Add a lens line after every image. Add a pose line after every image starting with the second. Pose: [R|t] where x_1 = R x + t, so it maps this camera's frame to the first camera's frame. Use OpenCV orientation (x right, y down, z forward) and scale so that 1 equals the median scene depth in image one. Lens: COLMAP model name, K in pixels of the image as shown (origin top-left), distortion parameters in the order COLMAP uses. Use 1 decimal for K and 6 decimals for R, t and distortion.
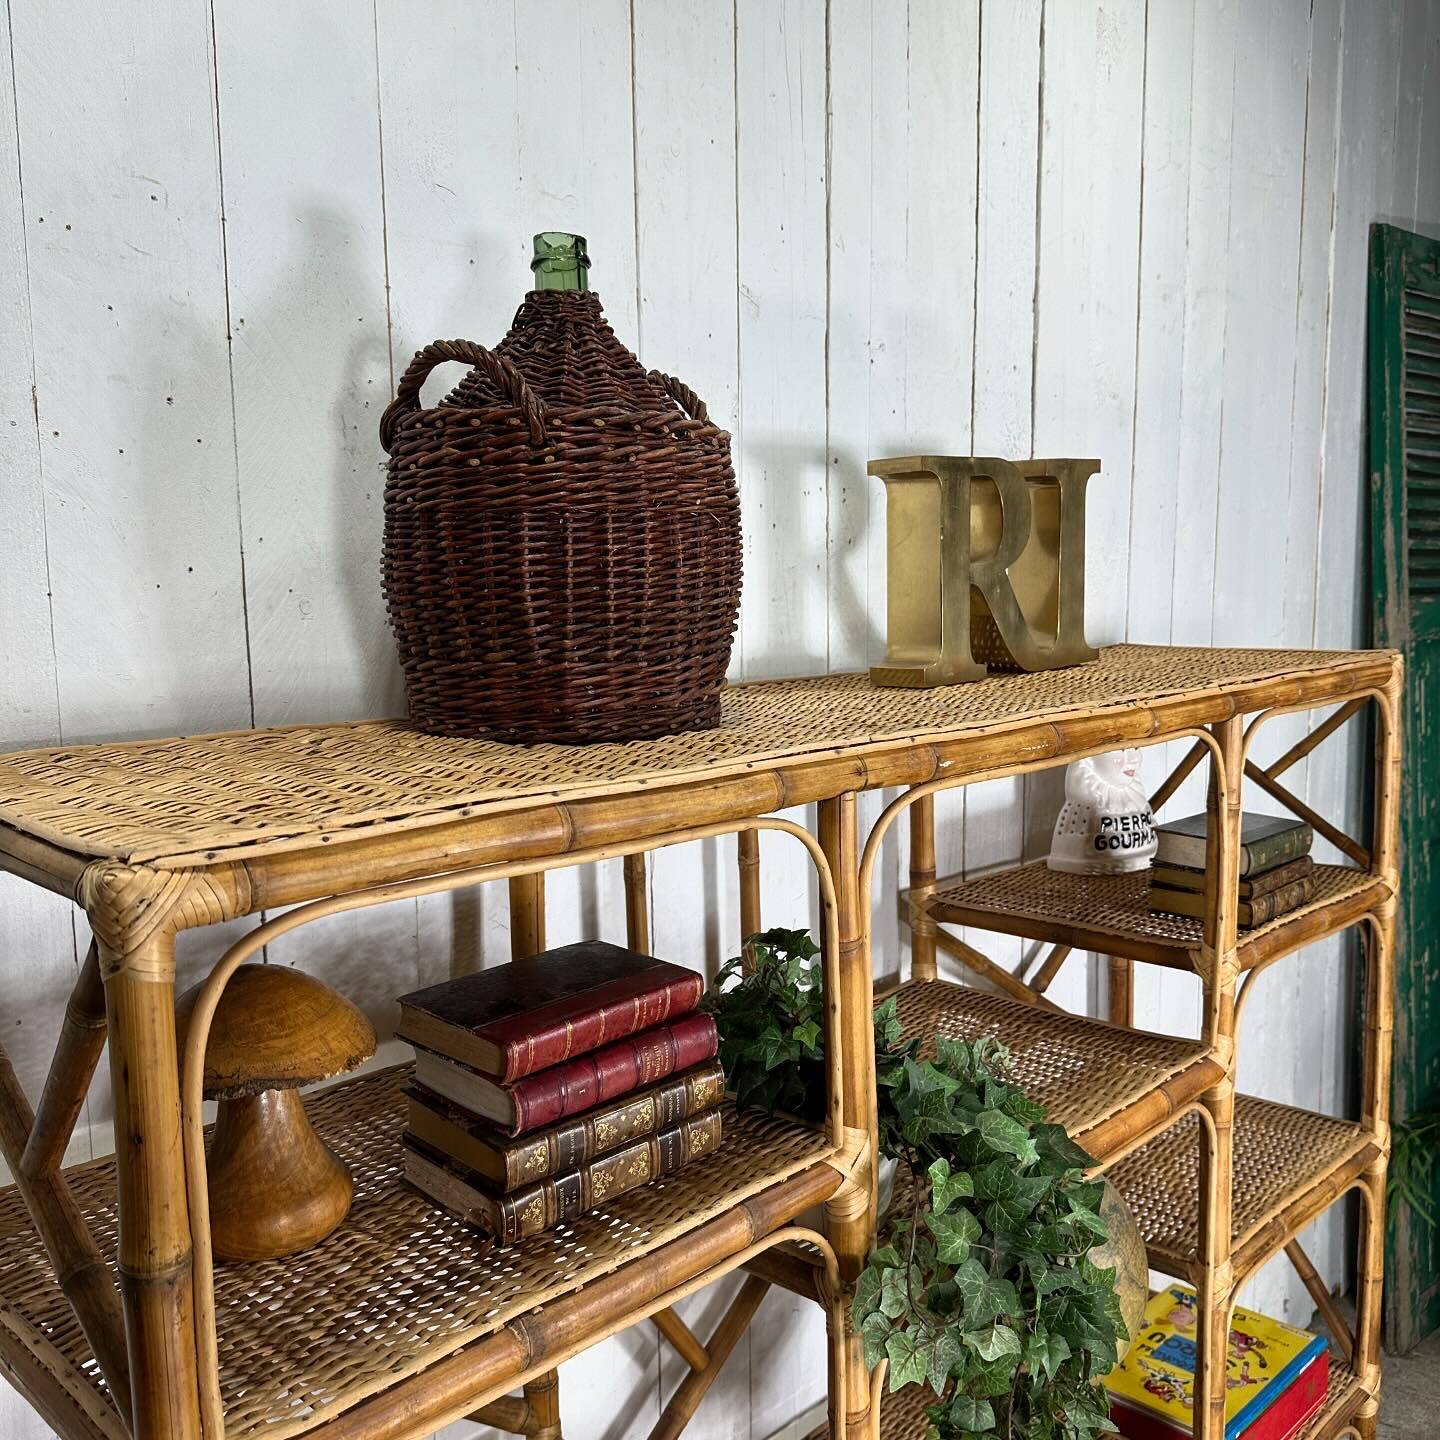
lens RADIAL K [[1337.1, 0, 717.8], [0, 1337.1, 733.7], [0, 0, 1]] dist [0.174885, -0.371806]
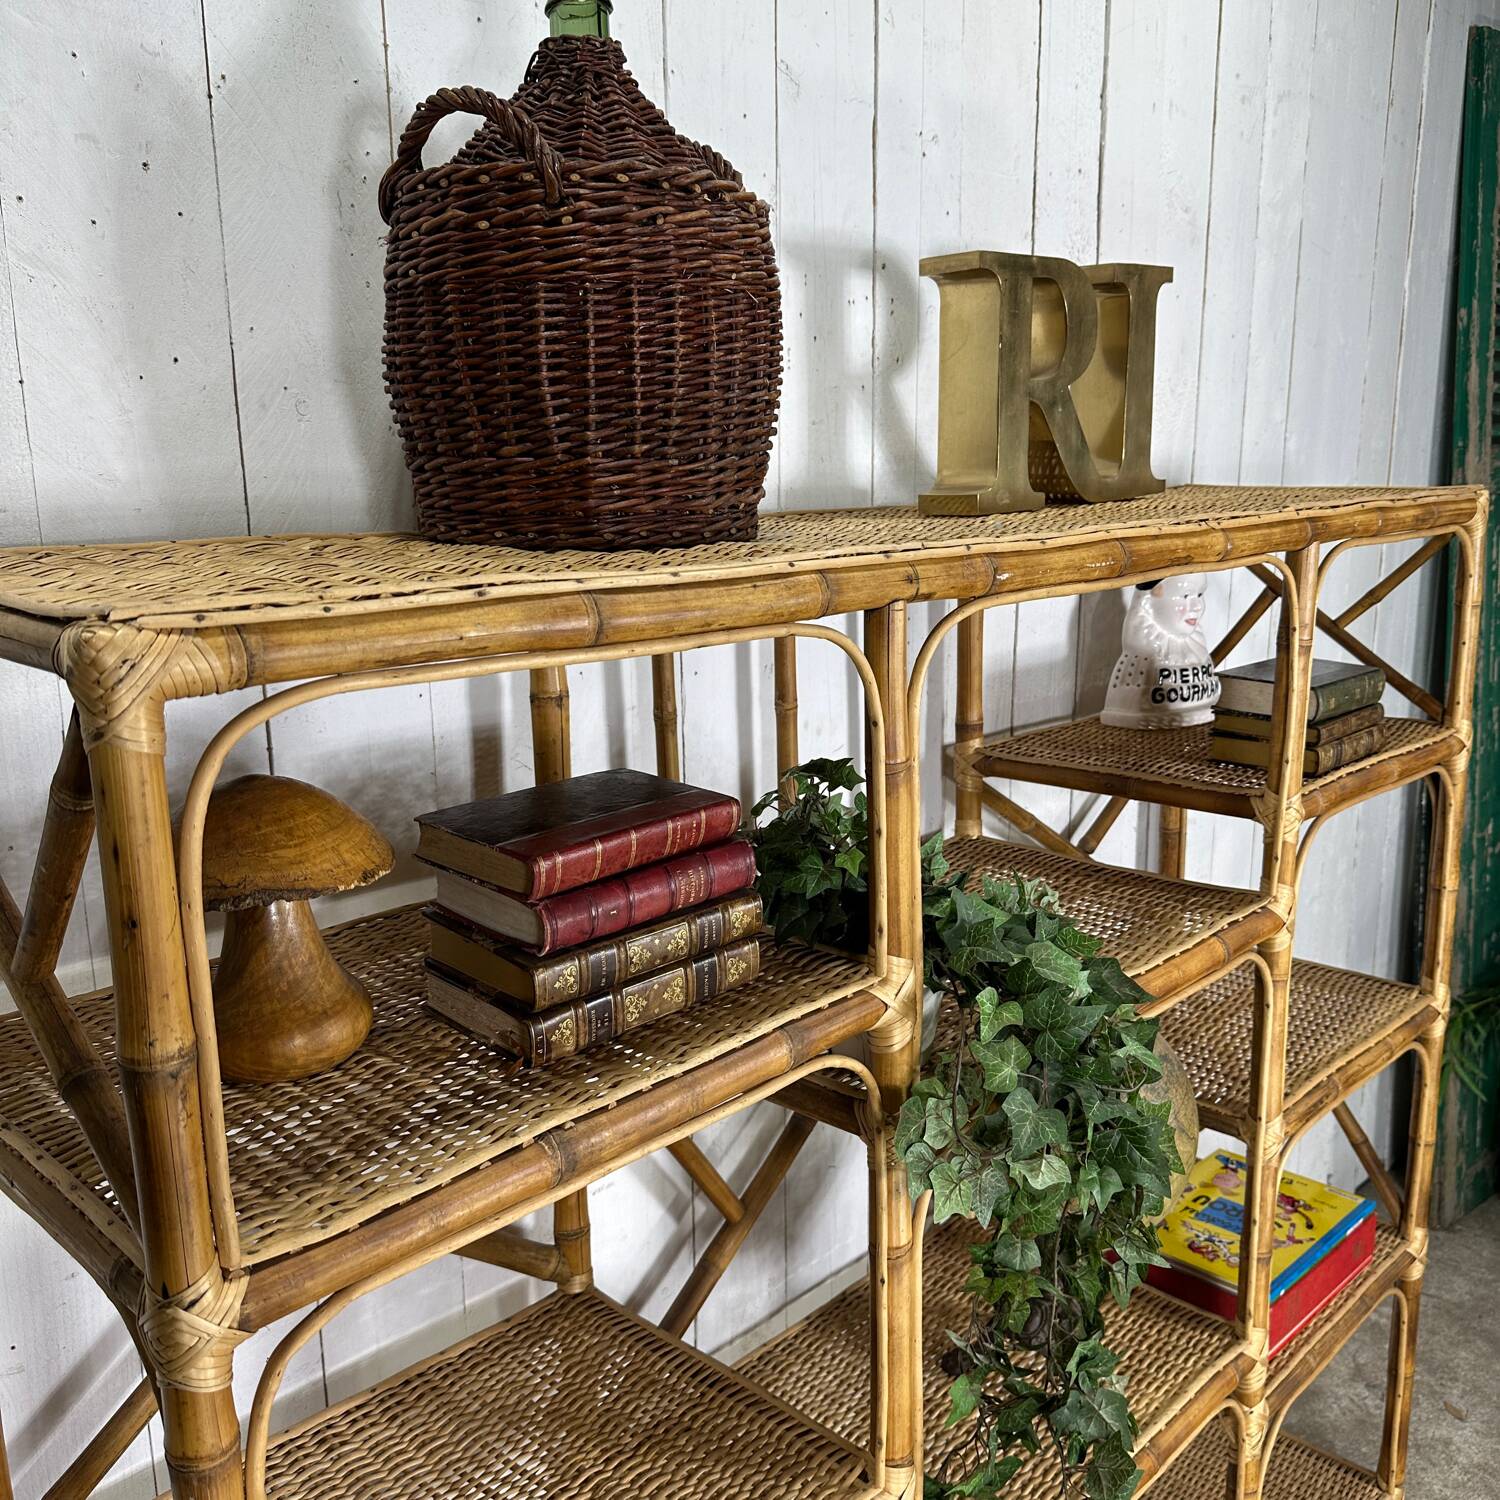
lens RADIAL K [[1391.0, 0, 749.8], [0, 1391.0, 760.6], [0, 0, 1]] dist [0.179930, -0.381576]
pose [[1.000000, -0.000061, 0.000968, -0.004891], [-0.000032, 0.995411, 0.095688, 0.057487], [-0.000970, -0.095688, 0.995411, 0.032570]]
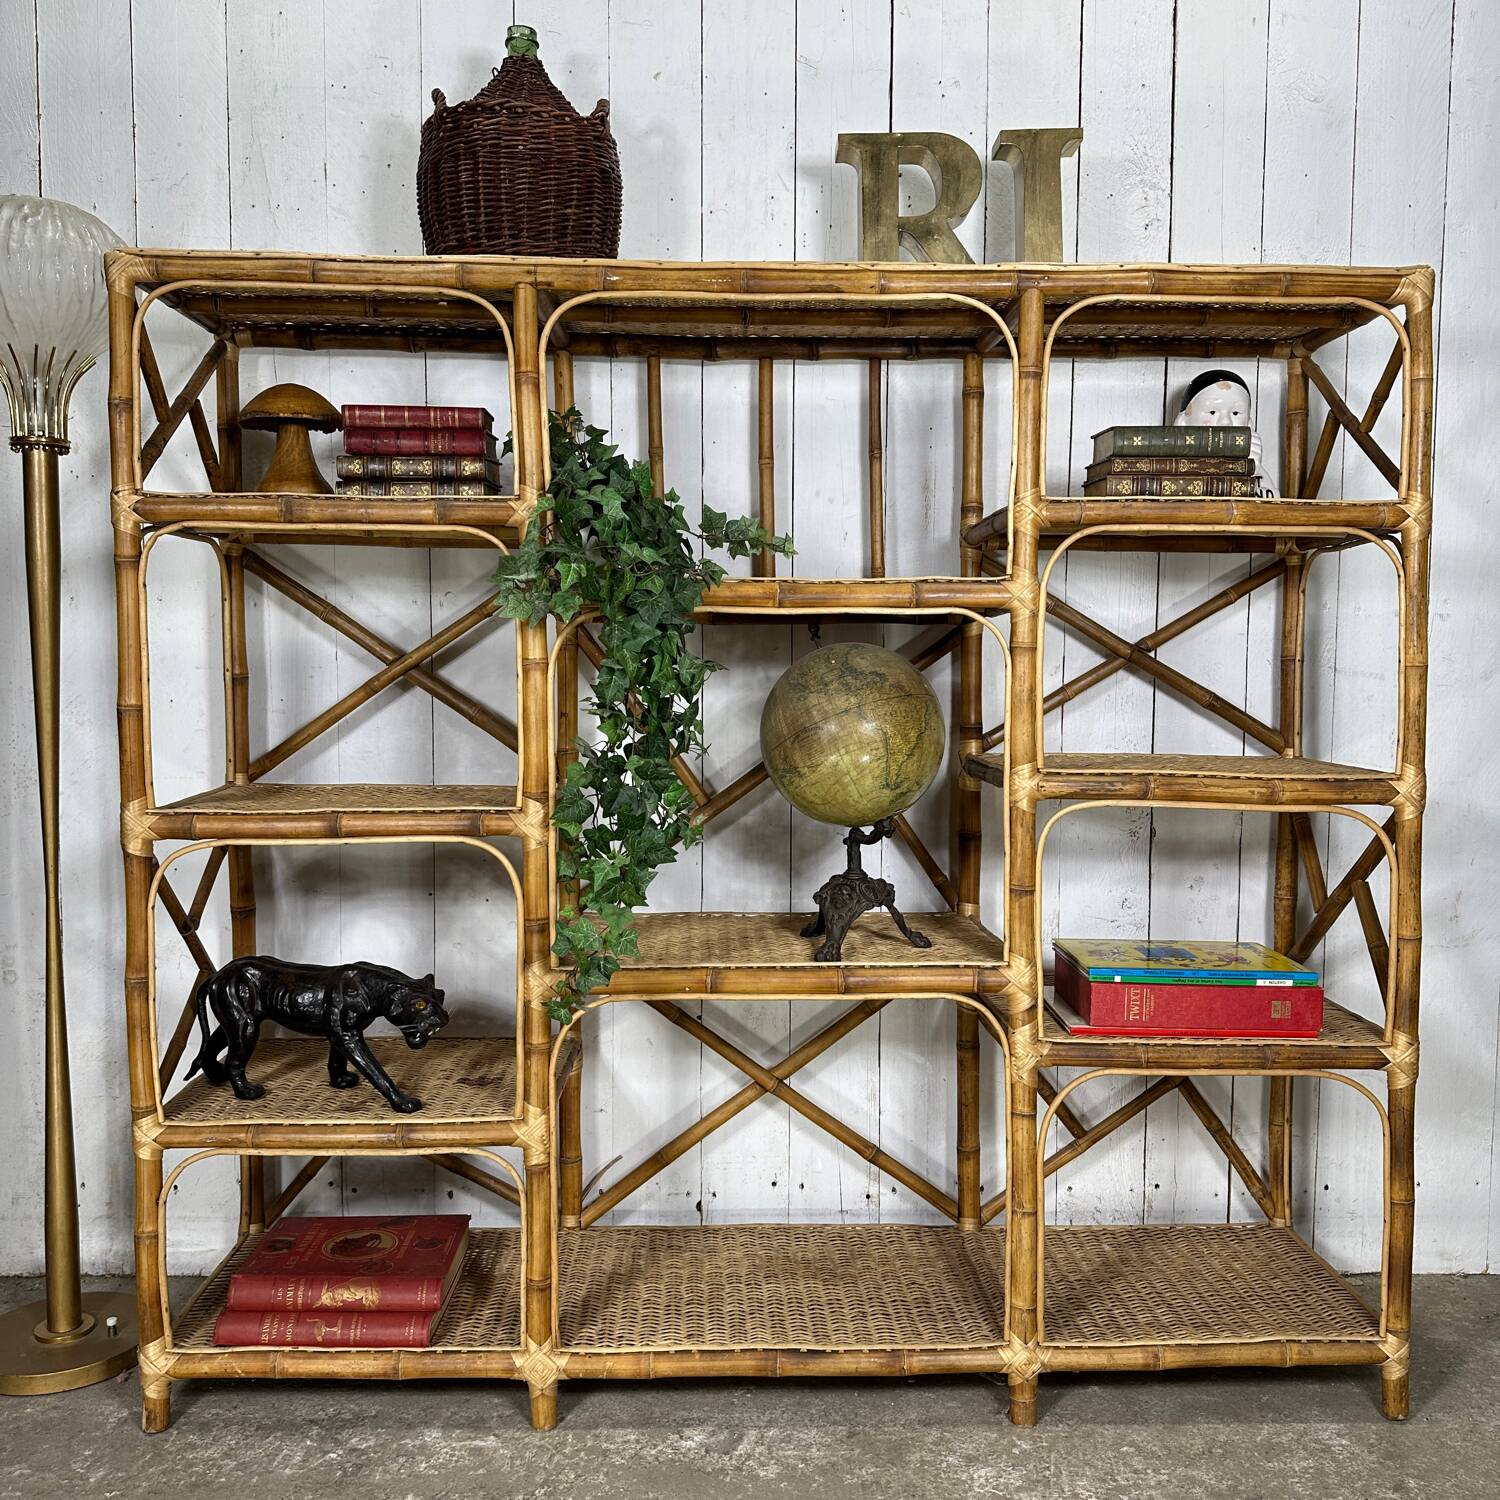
lens RADIAL K [[1397.6, 0, 740.3], [0, 1397.6, 757.7], [0, 0, 1]] dist [0.137446, -0.256363]
pose [[0.713841, 0.067440, -0.697053, 1.536165], [-0.100397, 0.994926, -0.006556, 0.603910], [0.693074, 0.074662, 0.716989, -0.083678]]
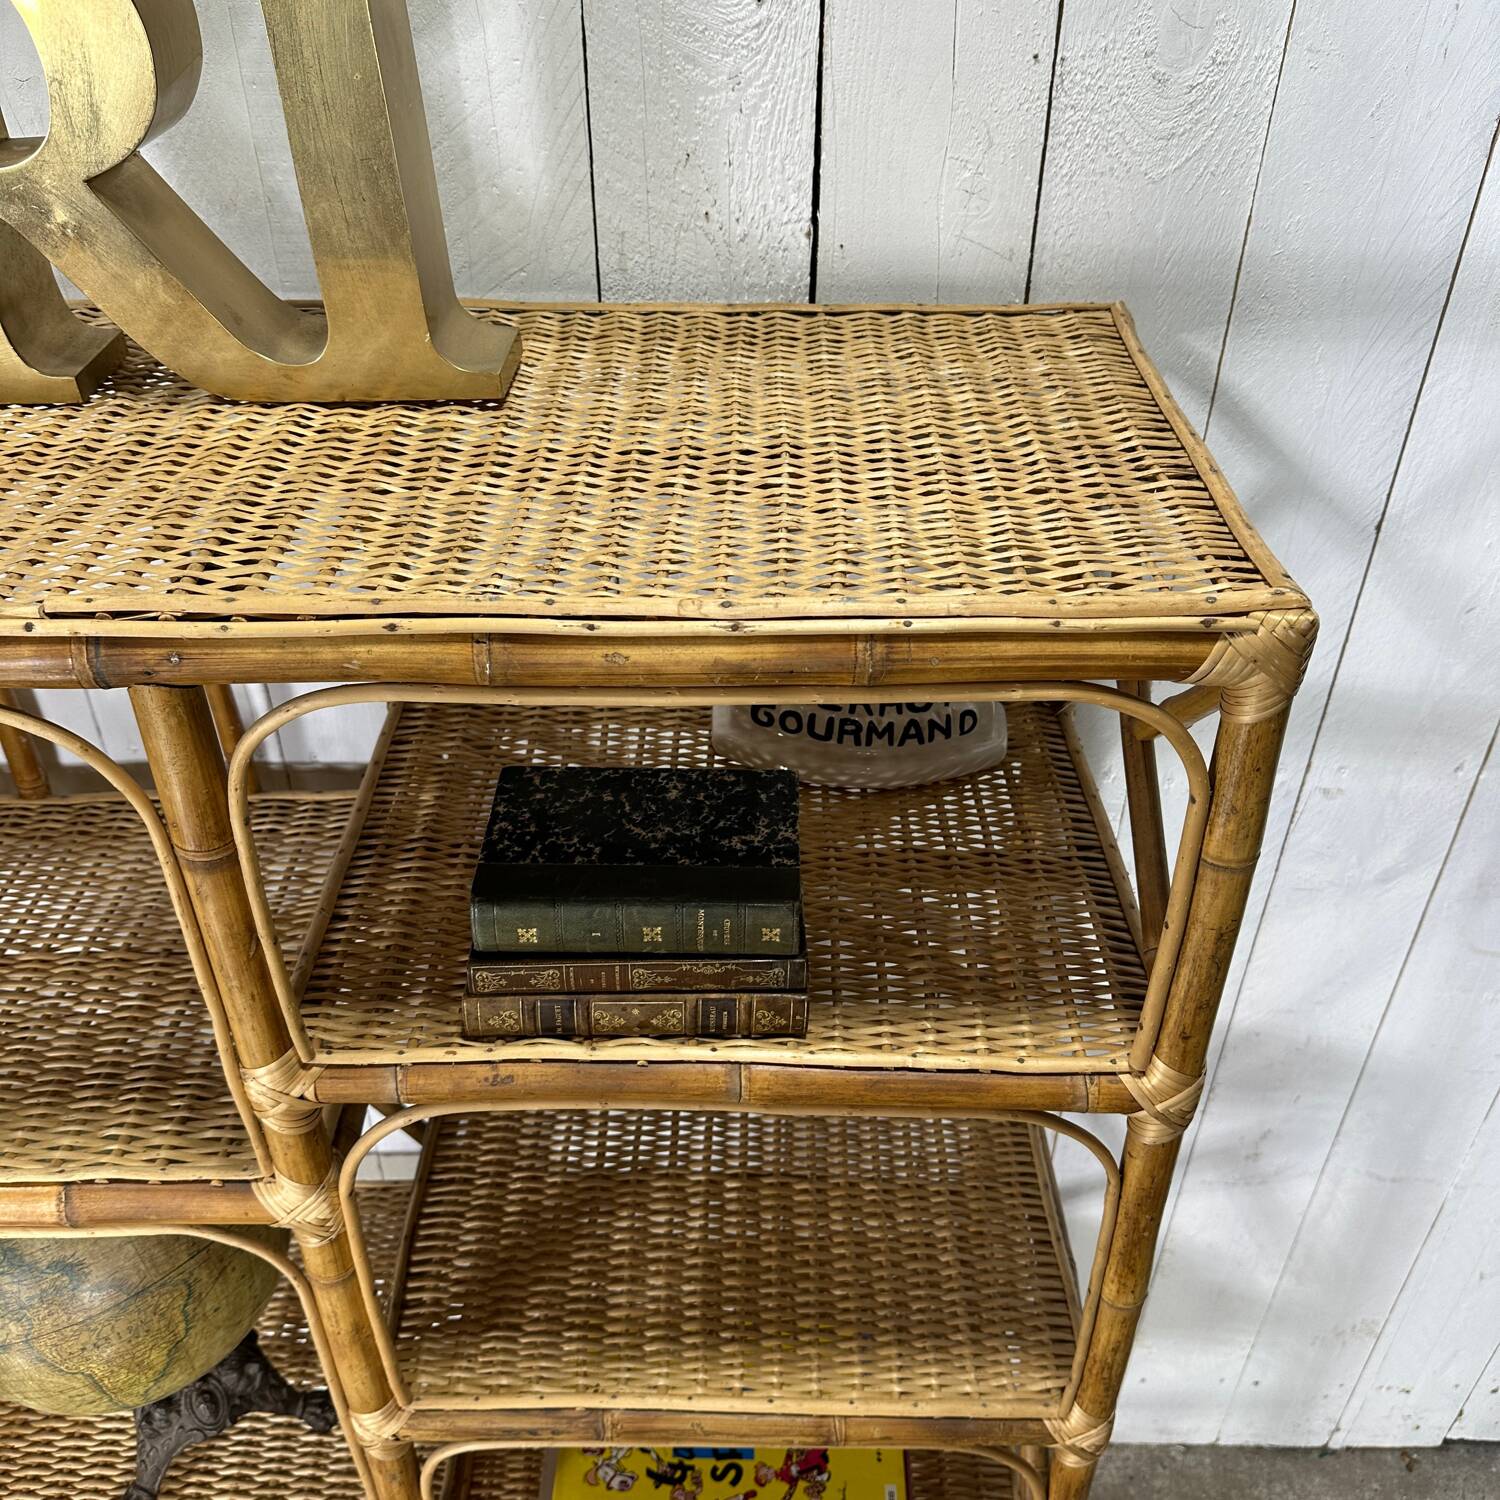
lens RADIAL K [[1392.8, 0, 747.7], [0, 1392.8, 764.3], [0, 0, 1]] dist [0.174885, -0.371806]
pose [[0.699615, 0.437530, -0.564895, 1.076074], [-0.101889, 0.843604, 0.527211, -0.341095], [0.707218, -0.311288, 0.634778, 1.166841]]
